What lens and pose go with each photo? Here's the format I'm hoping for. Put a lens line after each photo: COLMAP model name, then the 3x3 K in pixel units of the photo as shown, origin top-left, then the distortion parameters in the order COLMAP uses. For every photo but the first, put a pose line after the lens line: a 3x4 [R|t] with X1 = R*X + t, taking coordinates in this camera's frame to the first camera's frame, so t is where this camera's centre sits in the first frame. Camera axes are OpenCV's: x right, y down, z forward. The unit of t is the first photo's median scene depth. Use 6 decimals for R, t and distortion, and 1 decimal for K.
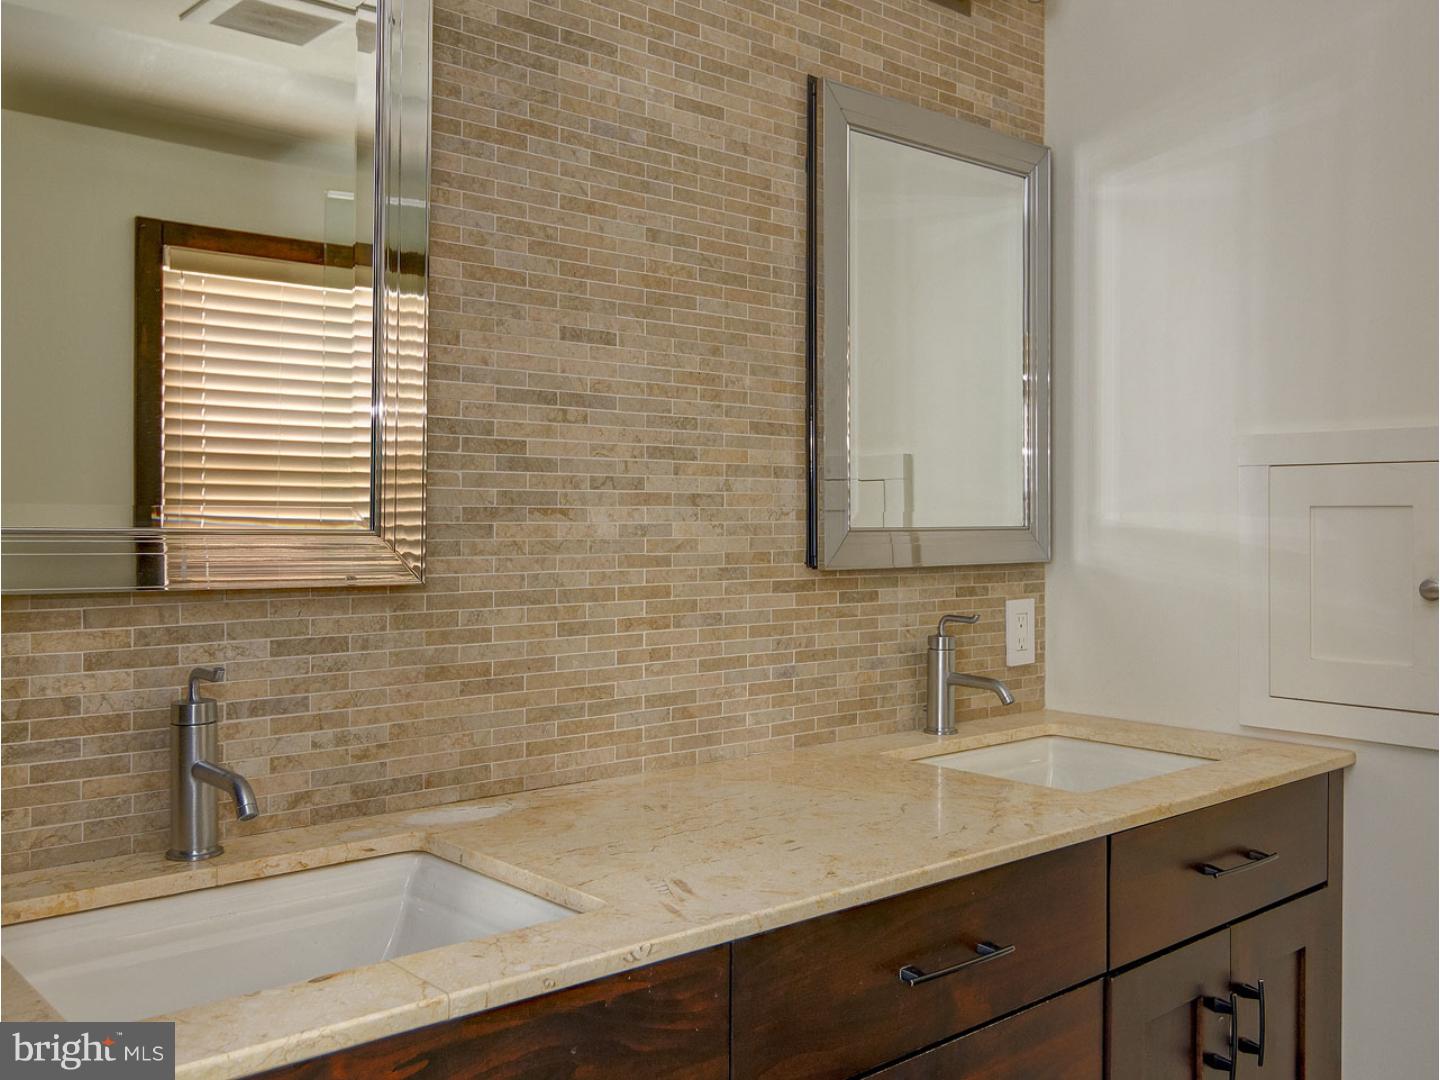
lens RADIAL K [[1294.9, 0, 696.4], [0, 1294.9, 513.9], [0, 0, 1]] dist [0.004187, 0.007540]
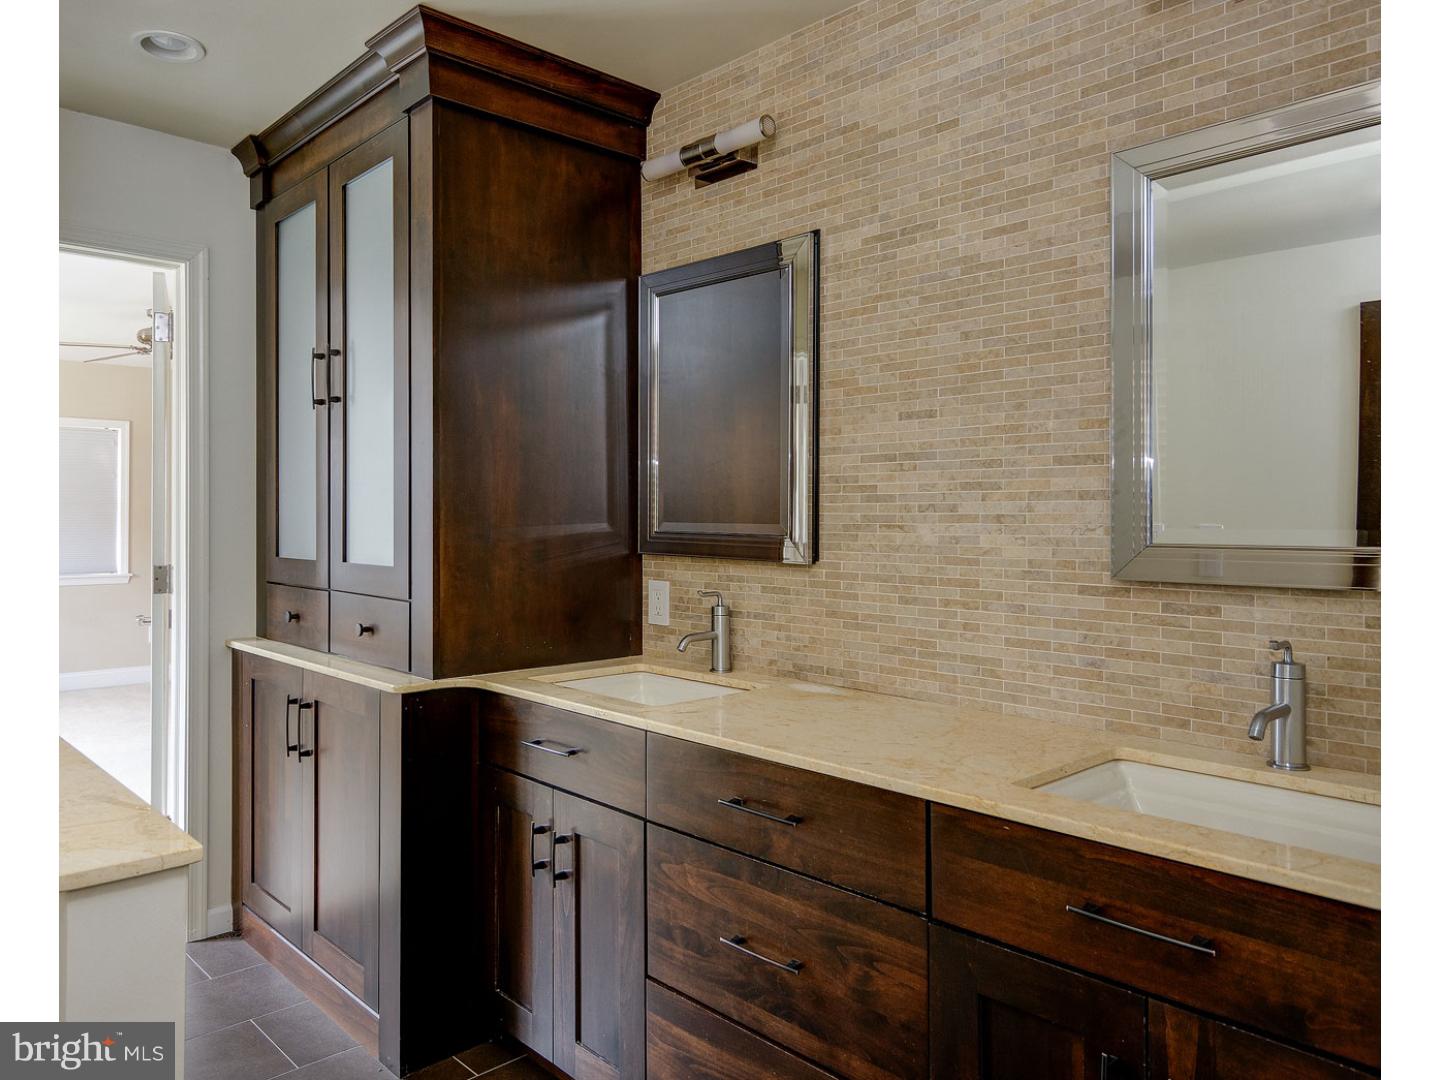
lens RADIAL K [[1024.0, 0, 719.2], [0, 1024.0, 533.1], [0, 0, 1]] dist [-0.007257, -0.001261]
pose [[0.043068, 0.003933, -0.999064, 1.095299], [-0.011080, 0.999933, 0.003459, 0.003853], [0.999011, 0.010920, 0.043109, 0.678772]]
